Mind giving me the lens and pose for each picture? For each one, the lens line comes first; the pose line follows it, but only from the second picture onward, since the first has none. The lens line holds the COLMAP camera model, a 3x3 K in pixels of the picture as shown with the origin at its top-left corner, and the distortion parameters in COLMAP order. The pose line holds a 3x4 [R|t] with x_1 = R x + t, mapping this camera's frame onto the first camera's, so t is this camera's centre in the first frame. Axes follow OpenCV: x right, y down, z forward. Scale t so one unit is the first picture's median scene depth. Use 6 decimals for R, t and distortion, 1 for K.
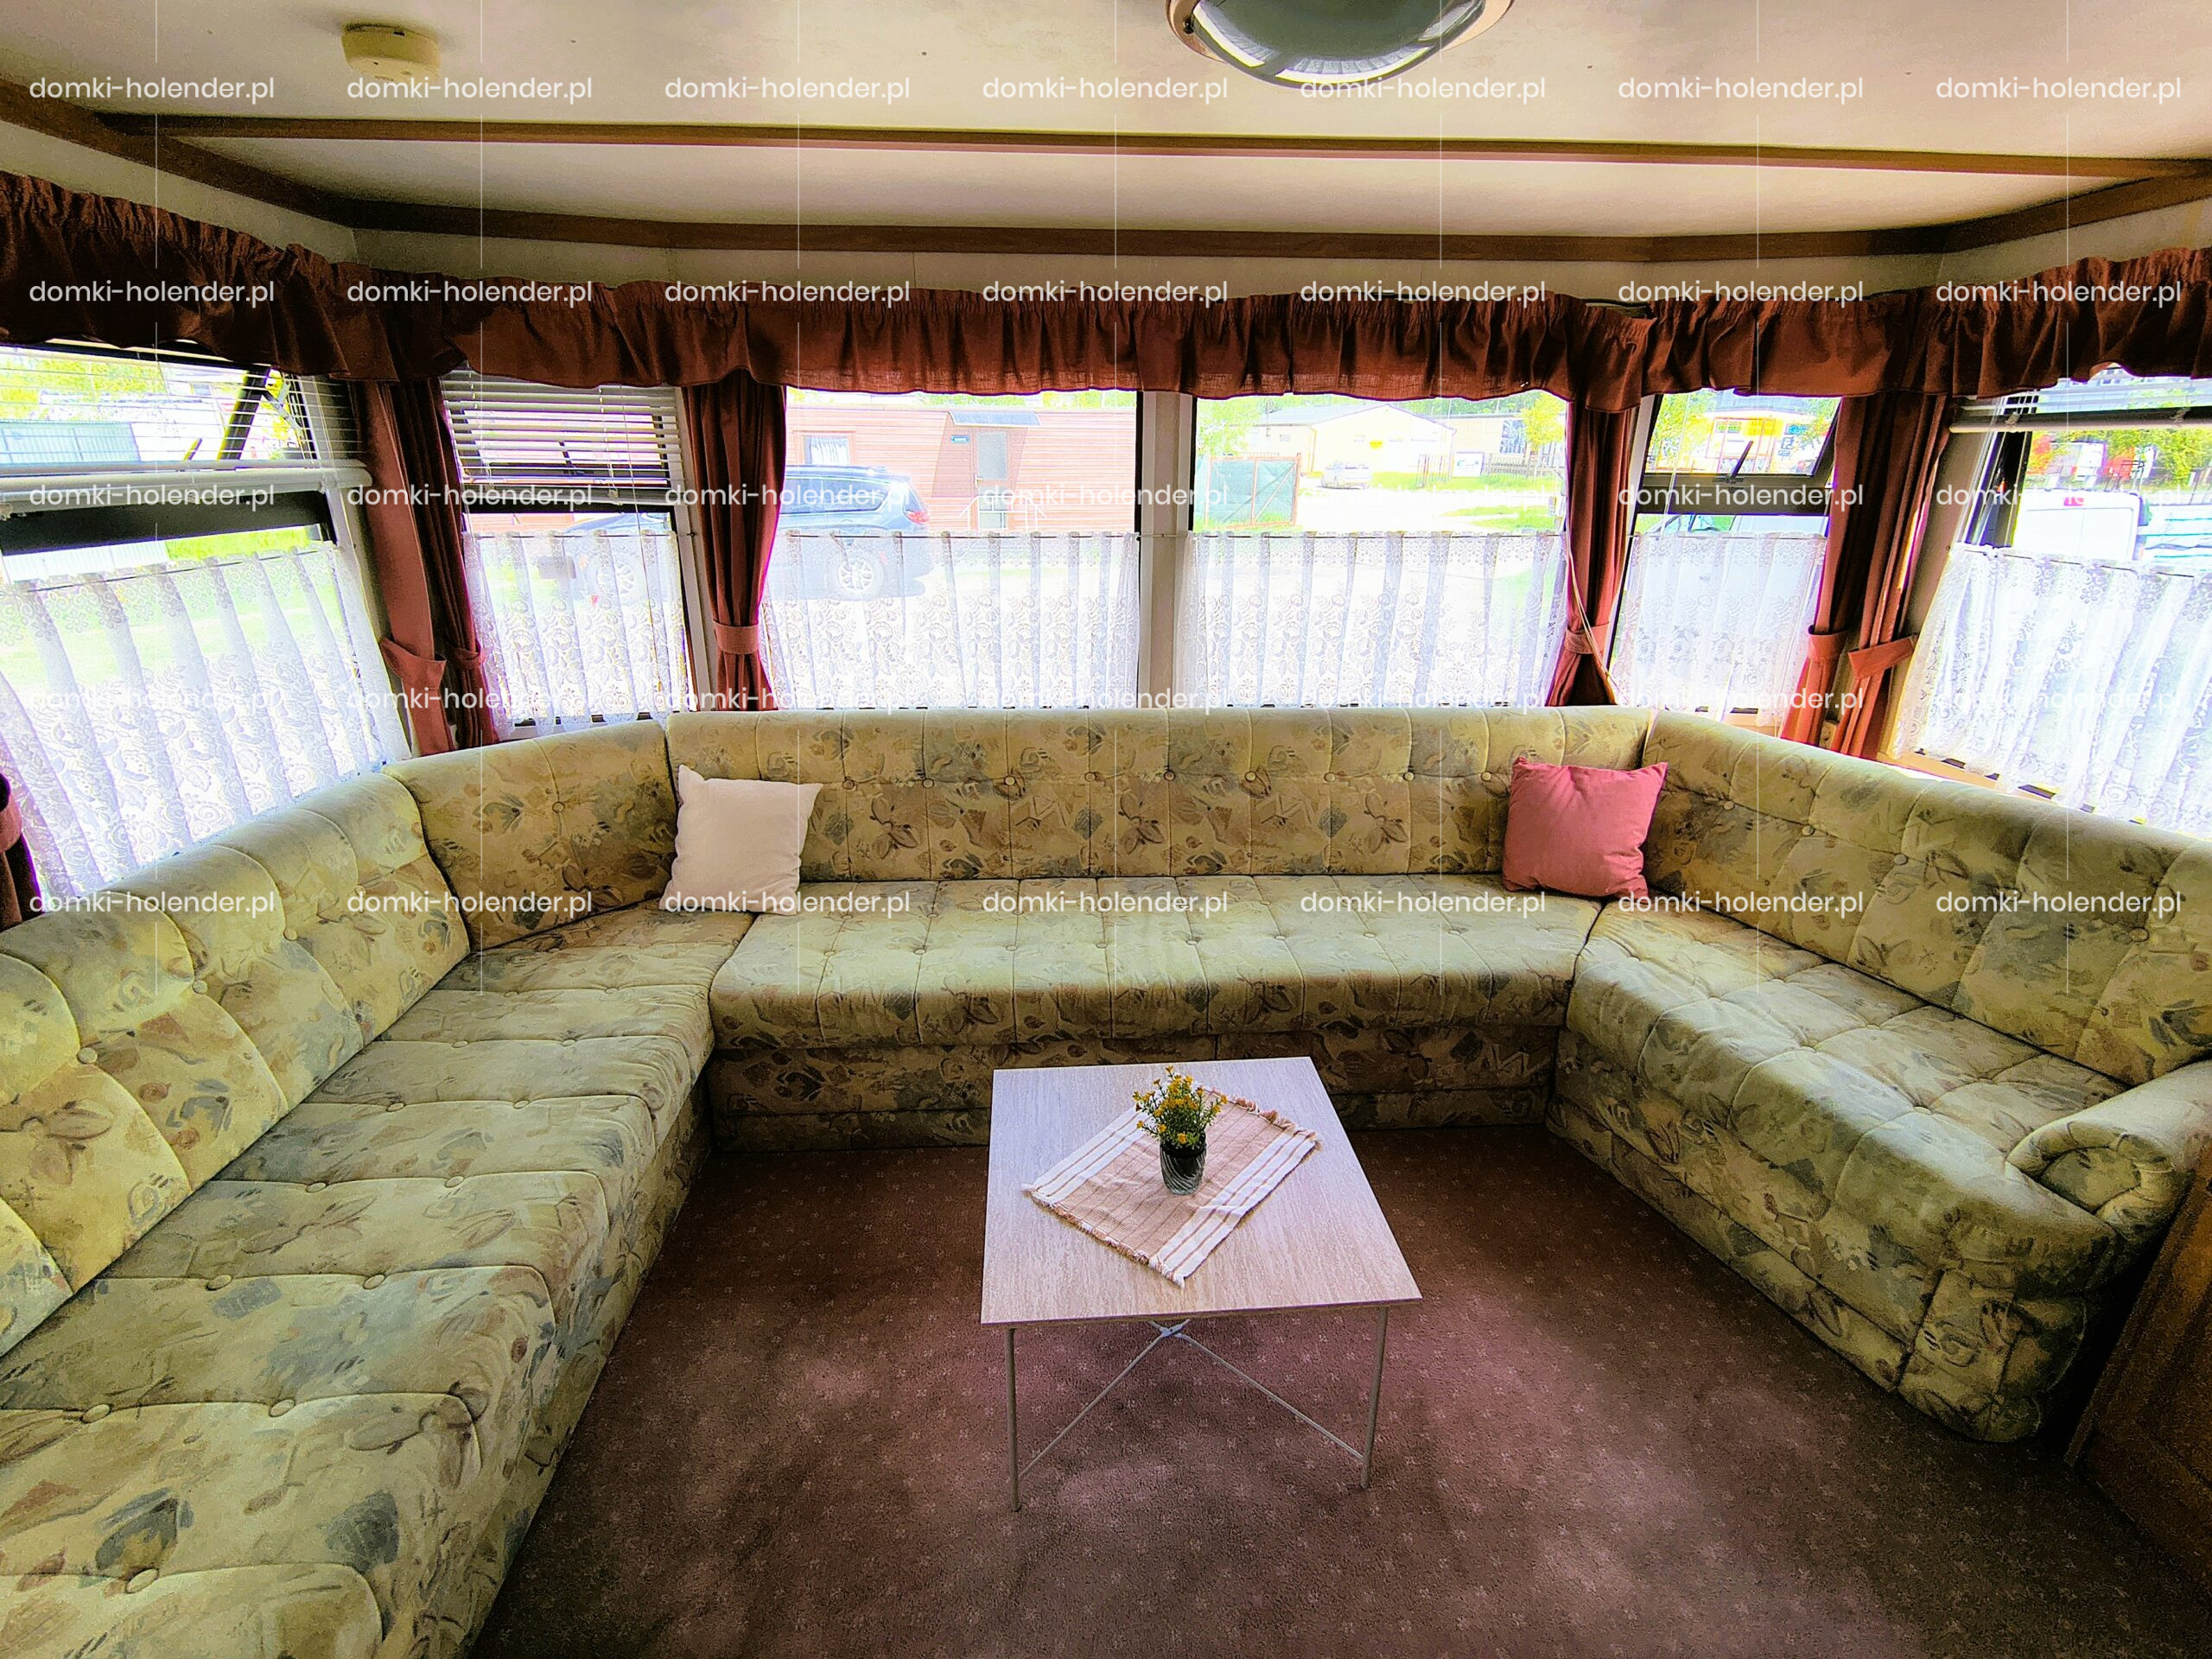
lens RADIAL K [[1035.4, 0, 1108.8], [0, 1035.4, 843.5], [0, 0, 1]] dist [-0.000577, 0.000922]
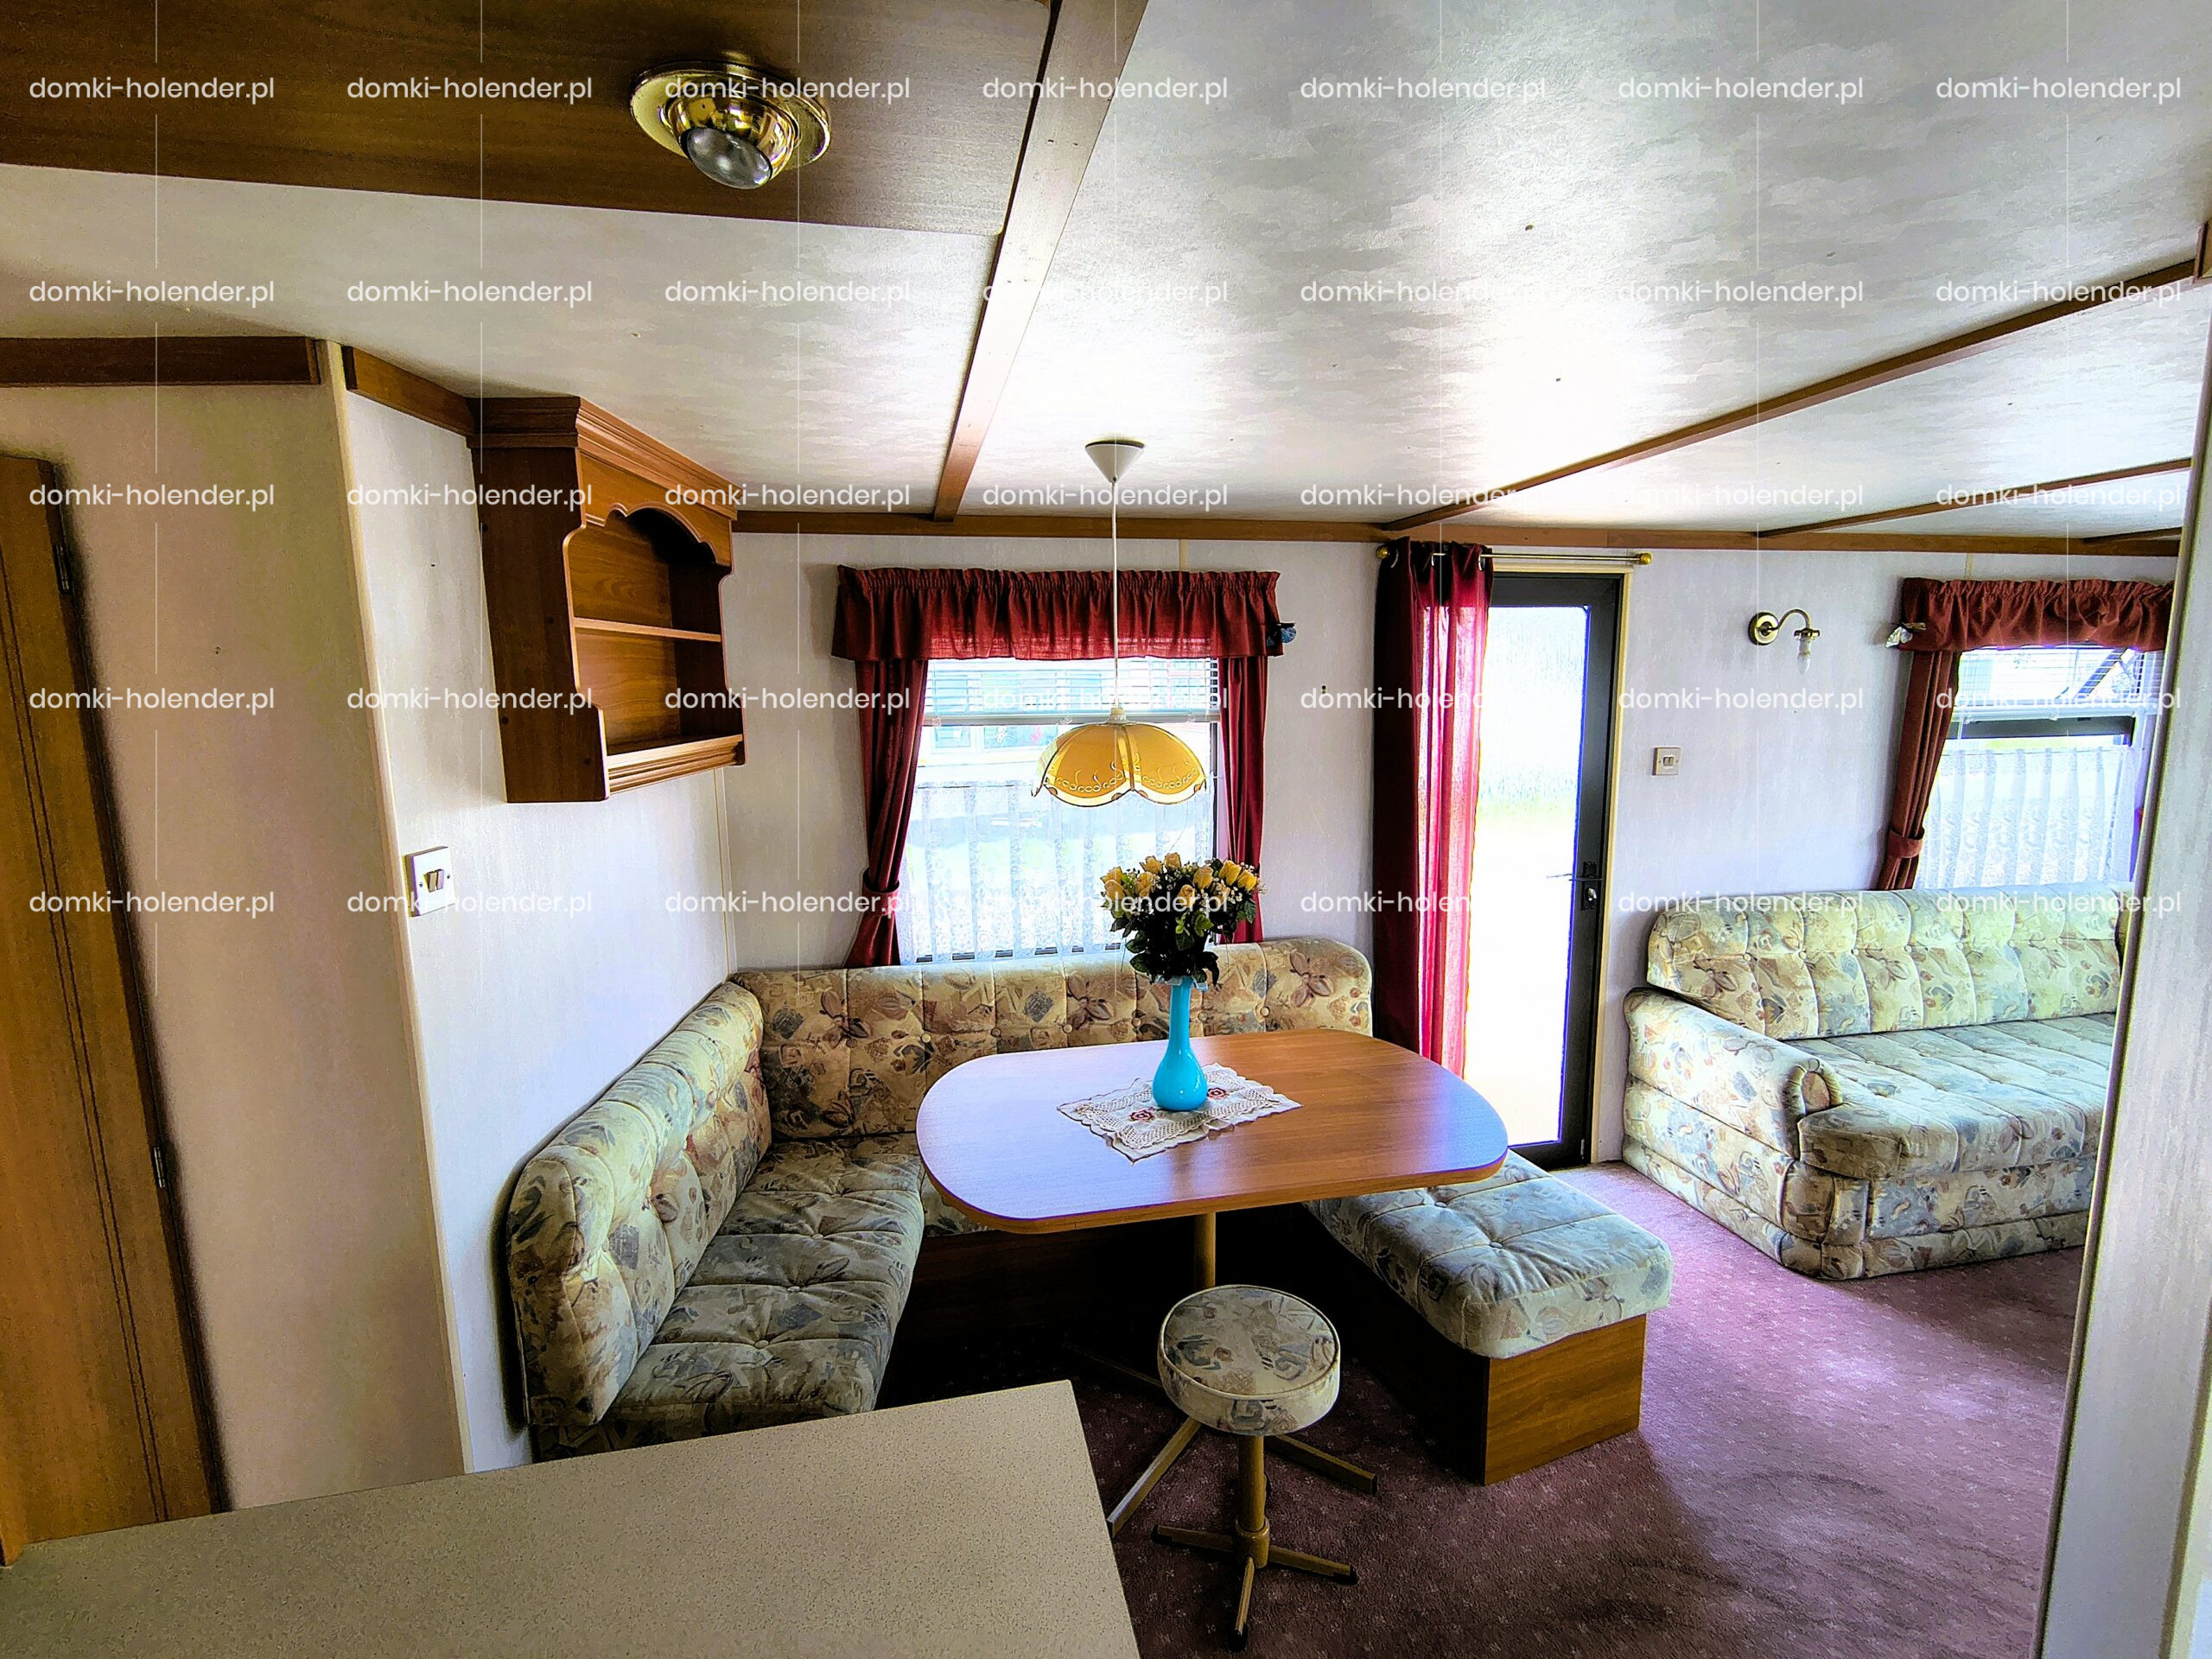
lens RADIAL K [[1035.4, 0, 1112.0], [0, 1035.4, 808.8], [0, 0, 1]] dist [-0.000577, 0.000922]
pose [[0.155031, 0.132485, -0.978986, 0.561765], [-0.343513, 0.936360, 0.072318, 0.214202], [0.926264, 0.325083, 0.190675, -0.697841]]
